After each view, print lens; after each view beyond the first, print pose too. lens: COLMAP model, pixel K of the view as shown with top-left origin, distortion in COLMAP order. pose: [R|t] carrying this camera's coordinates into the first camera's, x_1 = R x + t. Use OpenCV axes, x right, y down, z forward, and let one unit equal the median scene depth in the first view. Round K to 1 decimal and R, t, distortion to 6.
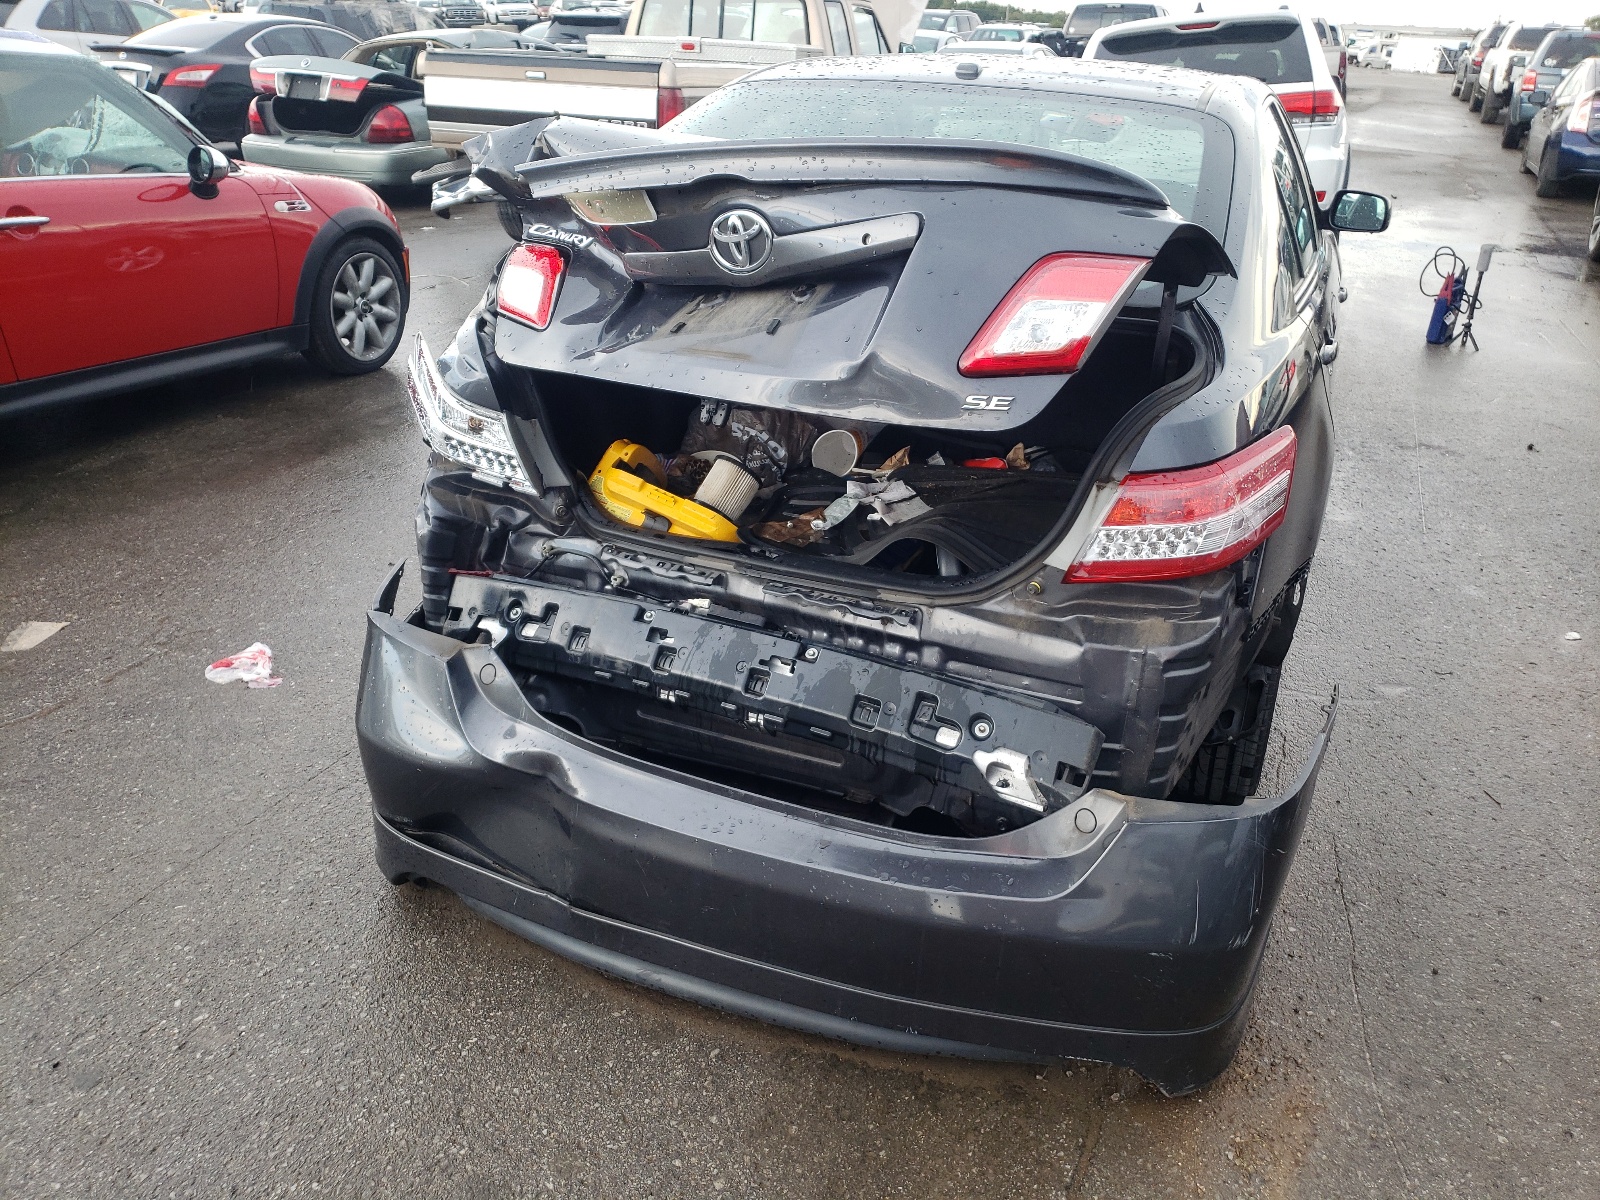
lens RADIAL K [[1219.9, 0, 800.0], [0, 1219.9, 628.9], [0, 0, 1]] dist [0.045445, -0.007164]
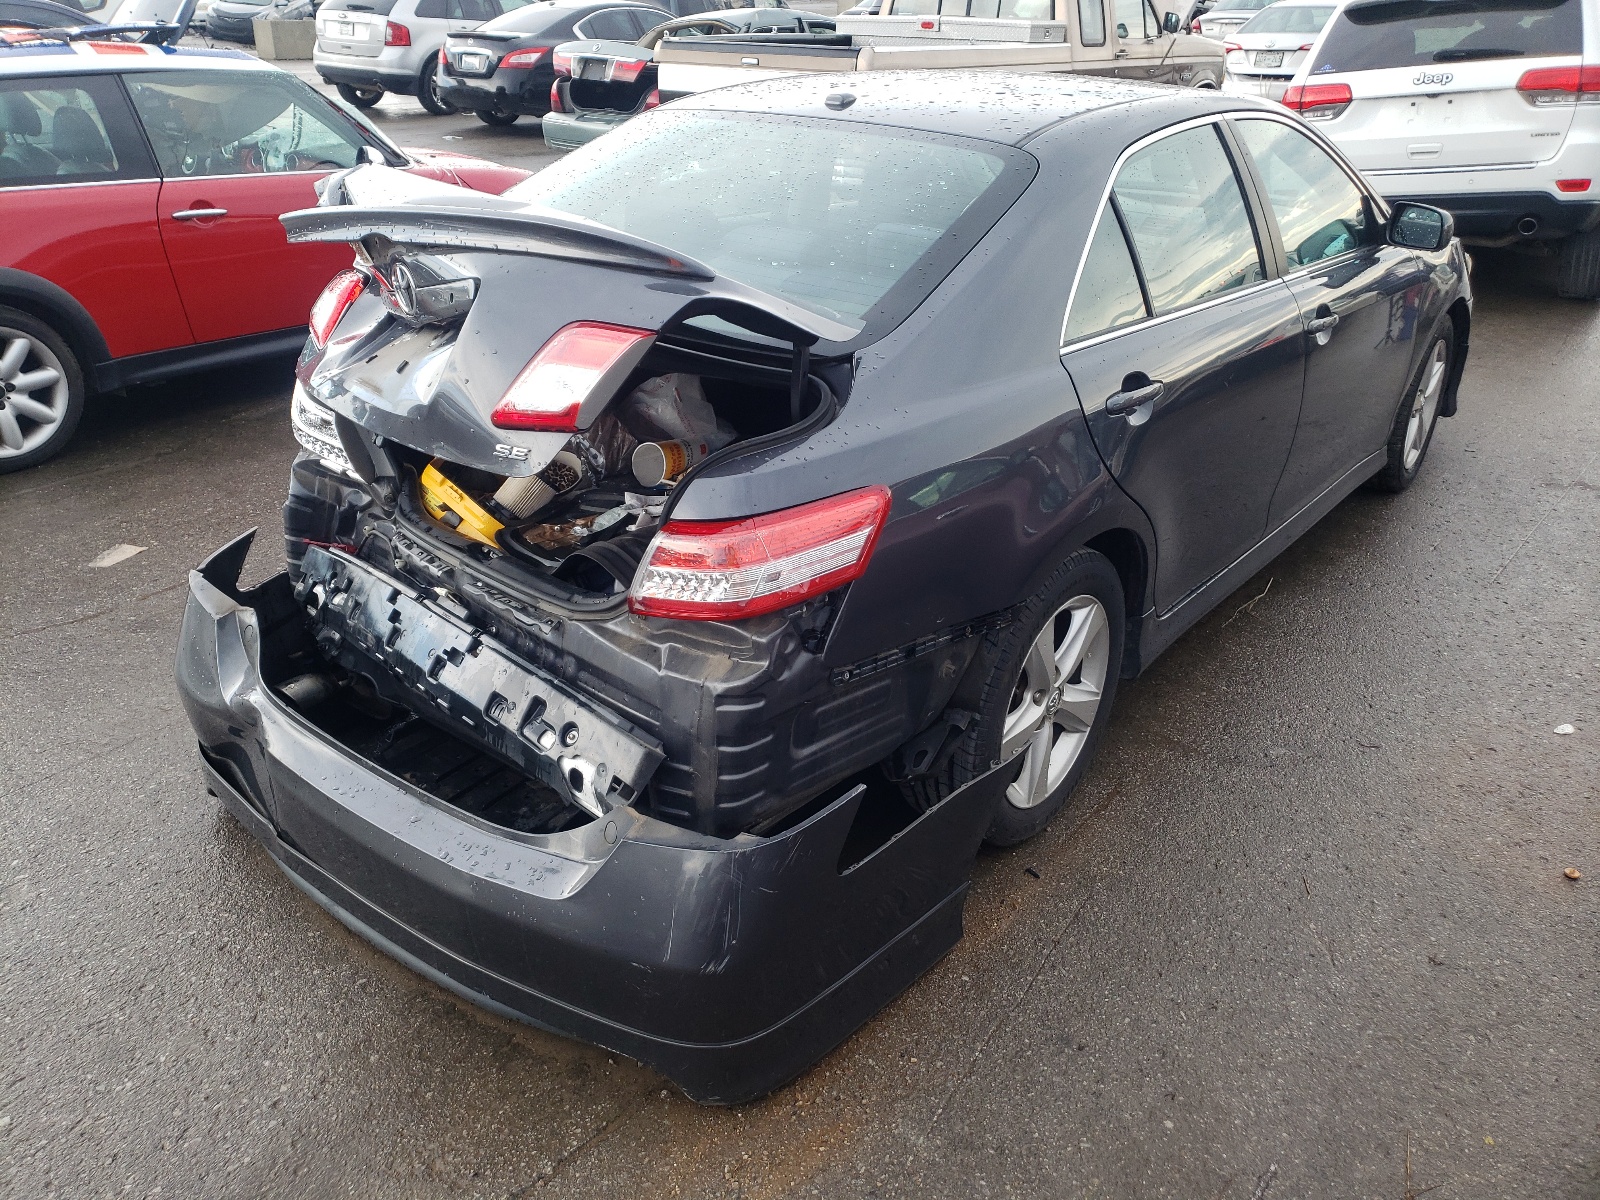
lens RADIAL K [[1215.5, 0, 800.0], [0, 1215.5, 600.0], [0, 0, 1]] dist [0.029221, 0.000338]
pose [[0.959138, 0.104114, -0.263087, 0.482126], [-0.100411, 0.994565, 0.027521, -0.070689], [0.264523, 0.000020, 0.964379, -0.005428]]
